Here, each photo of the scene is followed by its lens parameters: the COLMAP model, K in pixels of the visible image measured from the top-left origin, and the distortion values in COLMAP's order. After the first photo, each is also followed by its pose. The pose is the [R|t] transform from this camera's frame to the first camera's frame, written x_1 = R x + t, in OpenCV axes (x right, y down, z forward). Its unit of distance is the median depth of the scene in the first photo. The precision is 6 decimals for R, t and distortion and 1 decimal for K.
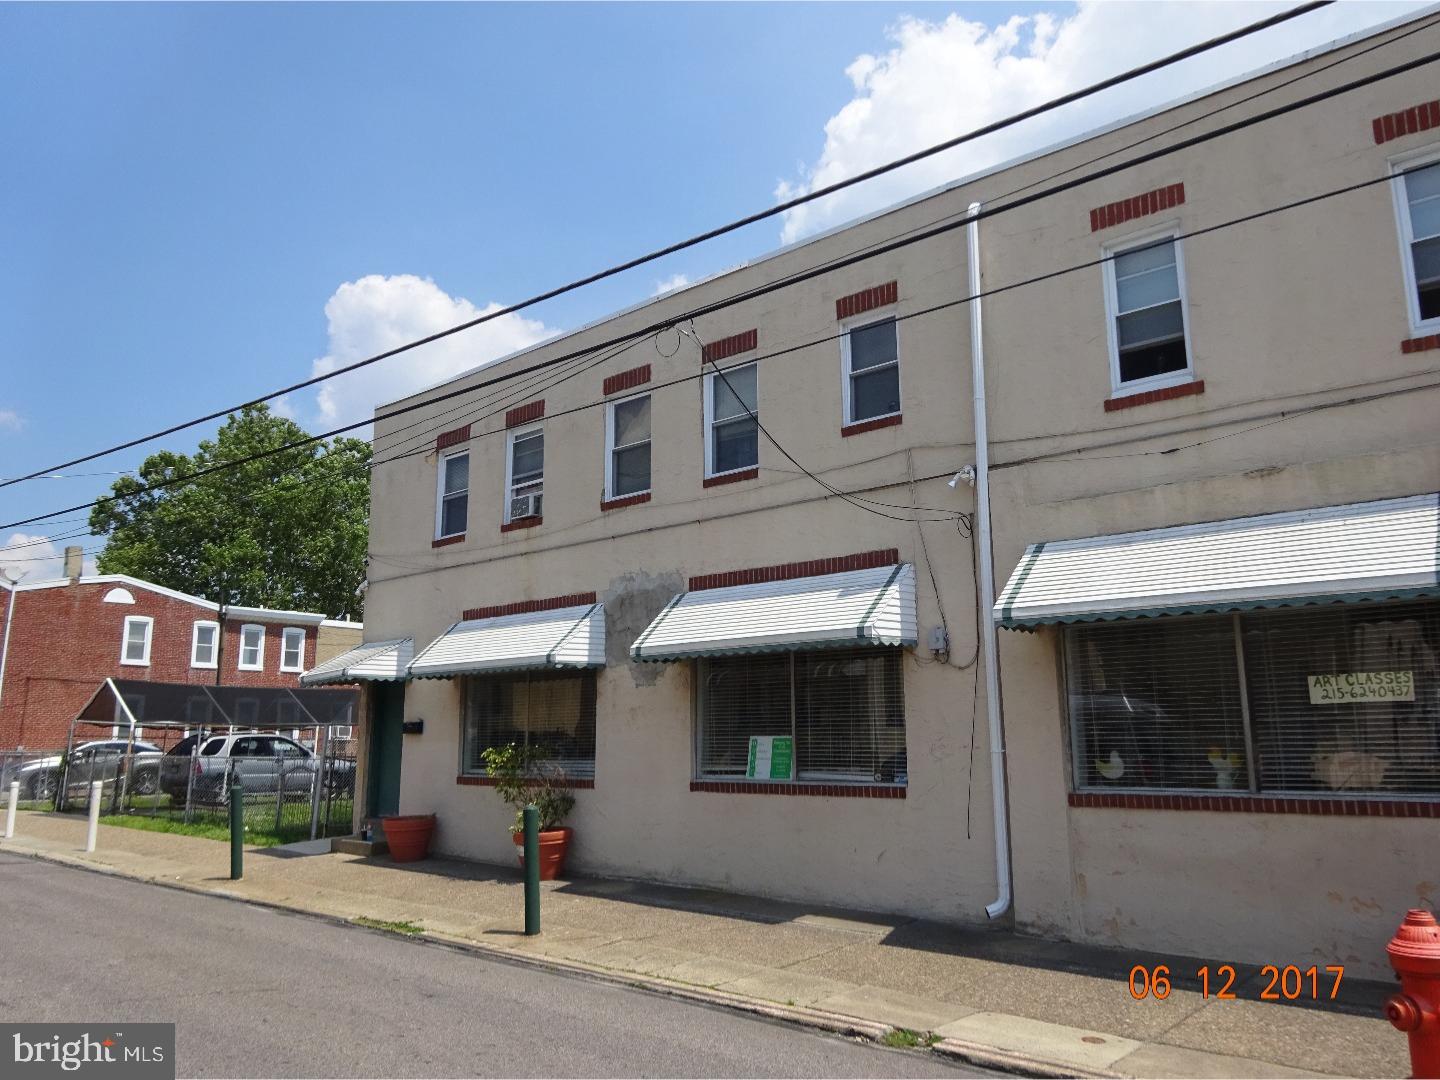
lens RADIAL K [[1015.9, 0, 750.8], [0, 1015.9, 578.6], [0, 0, 1]] dist [-0.015938, -0.003865]
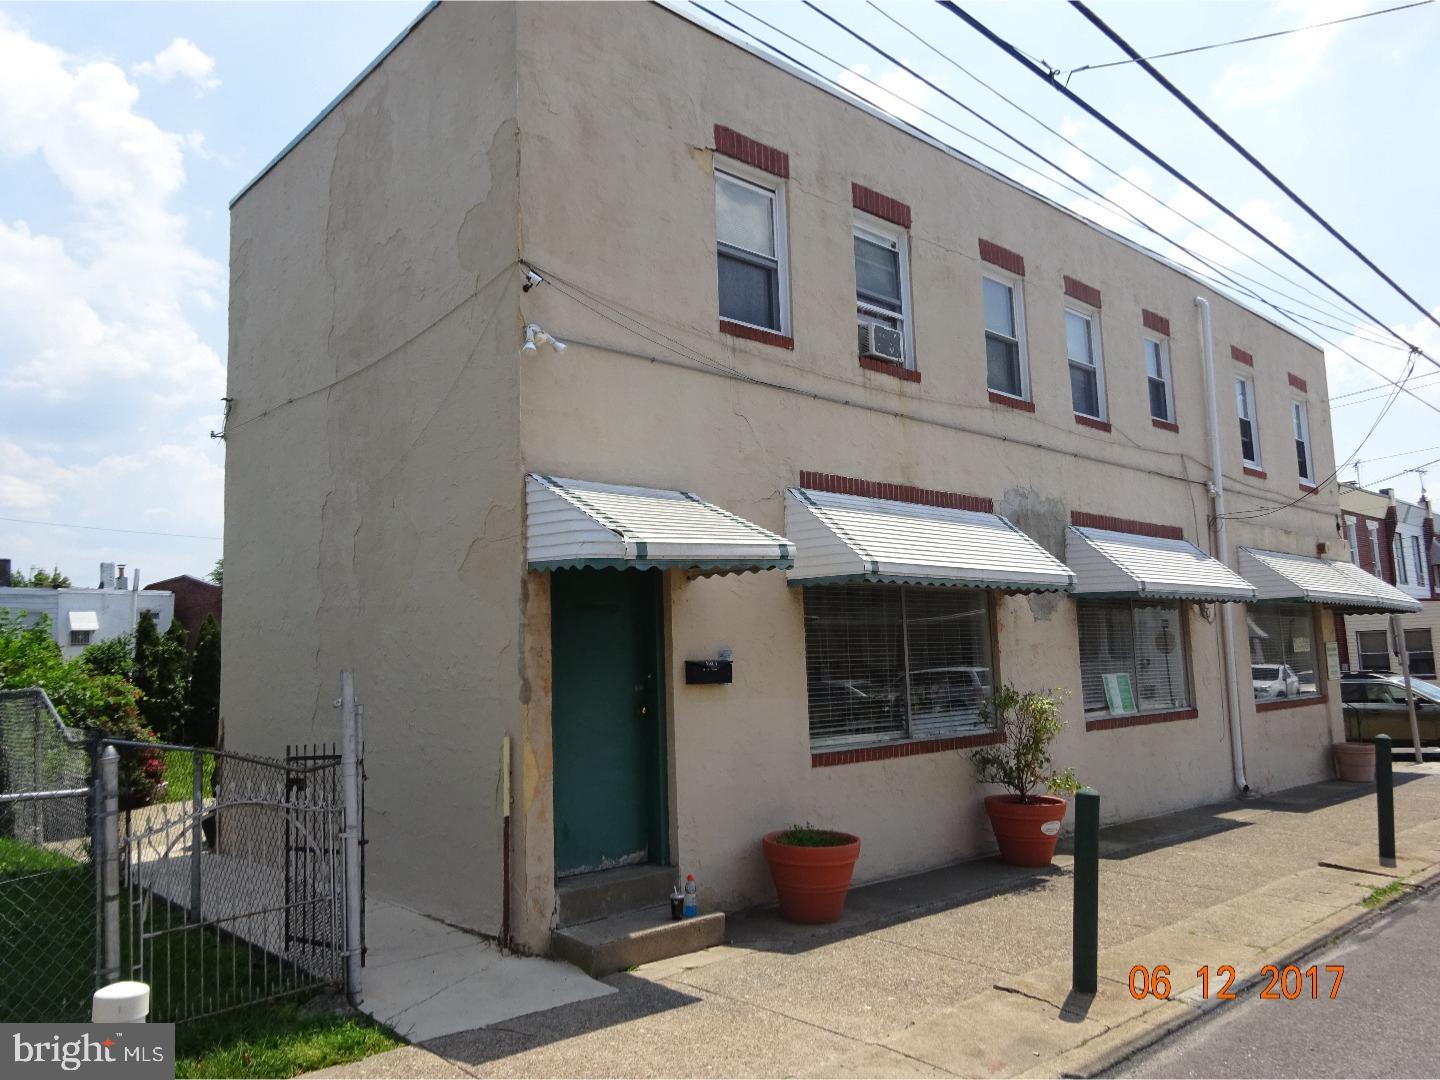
lens RADIAL K [[1051.3, 0, 723.0], [0, 1051.3, 534.6], [0, 0, 1]] dist [-0.015863, 0.007544]
pose [[0.154492, 0.113460, 0.981458, -1.200634], [-0.145118, 0.985216, -0.091051, 0.176826], [-0.977278, -0.128360, 0.168673, 1.276757]]
